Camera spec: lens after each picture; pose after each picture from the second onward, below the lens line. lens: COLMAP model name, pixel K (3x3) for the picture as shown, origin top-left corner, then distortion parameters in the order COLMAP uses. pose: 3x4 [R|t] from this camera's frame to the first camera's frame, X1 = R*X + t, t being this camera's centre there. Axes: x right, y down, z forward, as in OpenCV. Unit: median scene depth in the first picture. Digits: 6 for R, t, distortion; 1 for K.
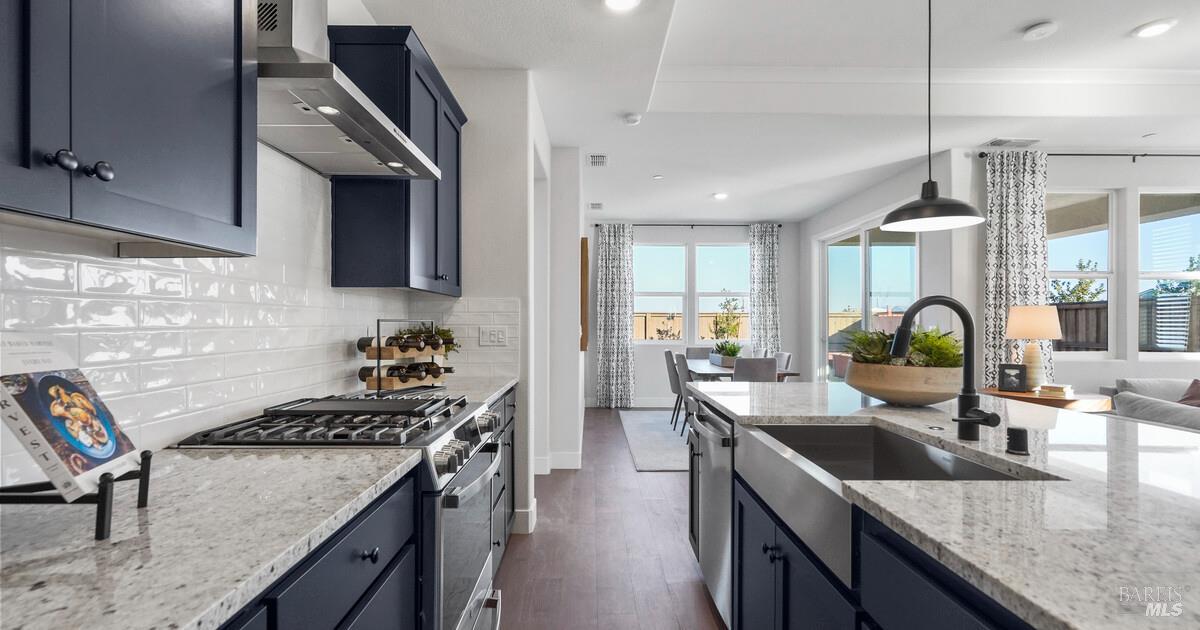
lens RADIAL K [[532.4, 0, 601.2], [0, 532.4, 316.8], [0, 0, 1]] dist [-0.000437, 0.001441]
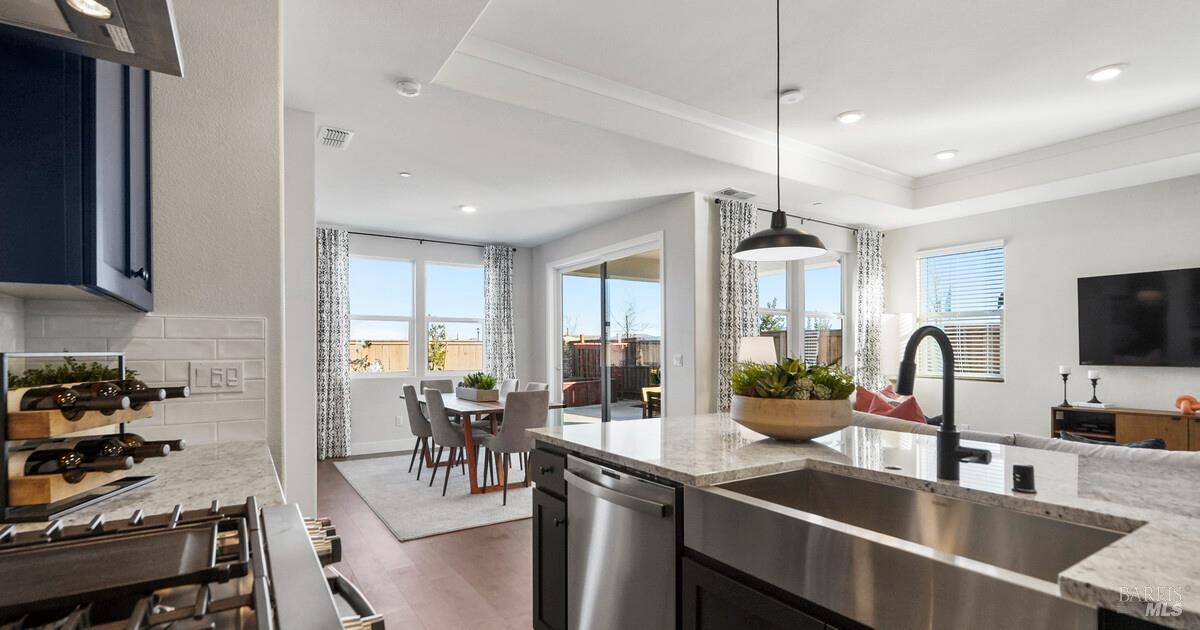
lens RADIAL K [[532.4, 0, 559.9], [0, 532.4, 348.4], [0, 0, 1]] dist [-0.000437, 0.001441]
pose [[0.849530, -0.002118, 0.527537, -0.157403], [-0.002222, 0.999969, 0.007593, -0.002578], [-0.527536, -0.007622, 0.849498, 0.224328]]
